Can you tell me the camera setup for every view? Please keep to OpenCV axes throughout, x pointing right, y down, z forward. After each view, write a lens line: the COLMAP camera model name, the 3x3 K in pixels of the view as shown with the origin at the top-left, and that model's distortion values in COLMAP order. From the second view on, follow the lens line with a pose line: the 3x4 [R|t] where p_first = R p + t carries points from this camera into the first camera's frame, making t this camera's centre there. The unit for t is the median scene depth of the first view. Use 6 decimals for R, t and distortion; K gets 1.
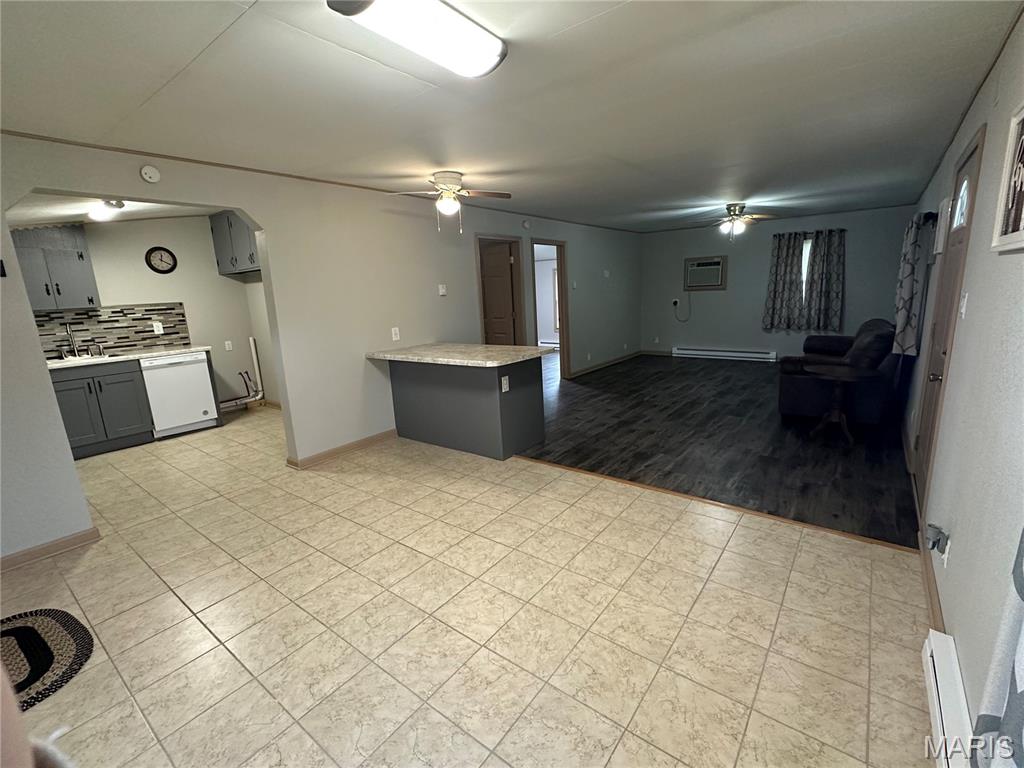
lens RADIAL K [[464.3, 0, 512.0], [0, 464.3, 384.0], [0, 0, 1]] dist [-0.003040, 0.000695]
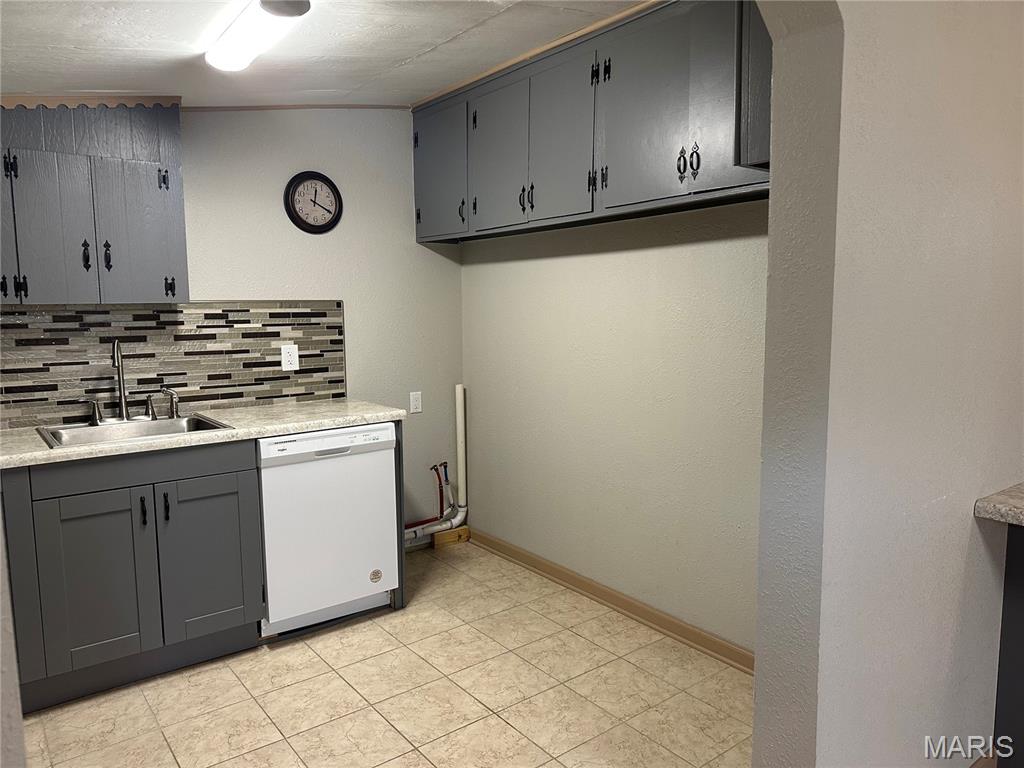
lens RADIAL K [[717.0, 0, 506.9], [0, 717.0, 379.5], [0, 0, 1]] dist [0.095328, -0.147433]
pose [[0.966255, 0.065449, -0.249135, -0.418352], [-0.087022, 0.993259, -0.076574, -0.068994], [0.242444, 0.095670, 0.965437, 0.421330]]
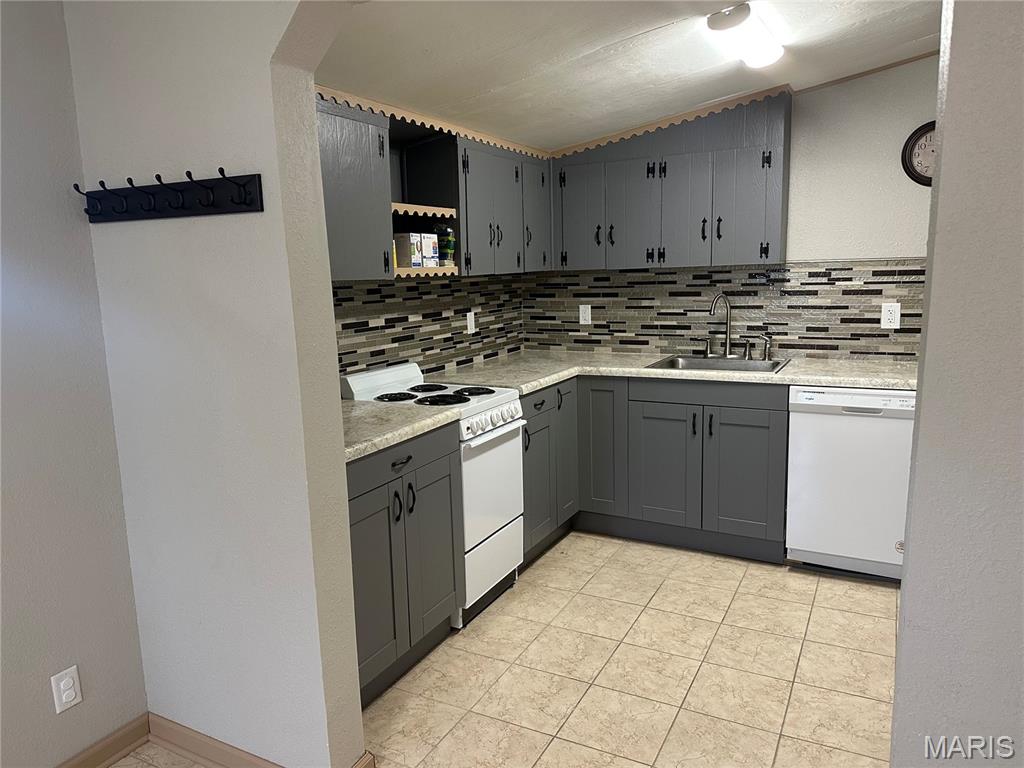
lens RADIAL K [[717.0, 0, 506.9], [0, 717.0, 379.5], [0, 0, 1]] dist [0.095328, -0.147433]
pose [[0.170718, 0.194800, -0.965872, -0.166378], [-0.178821, 0.970109, 0.164047, -0.114977], [0.968957, 0.144713, 0.200450, 0.552937]]
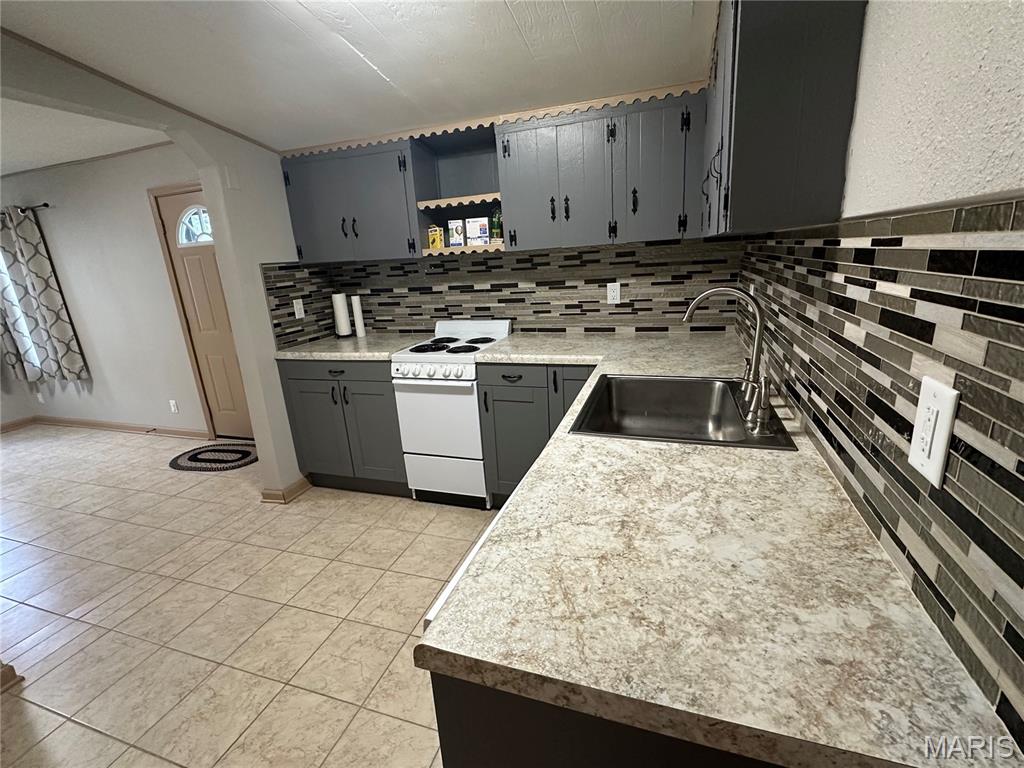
lens RADIAL K [[464.3, 0, 512.0], [0, 464.3, 384.0], [0, 0, 1]] dist [-0.003040, 0.000695]
pose [[-0.940800, 0.188598, -0.281649, -0.668158], [0.039215, 0.885896, 0.462223, -0.194903], [0.336686, 0.423815, -0.840847, 1.107087]]
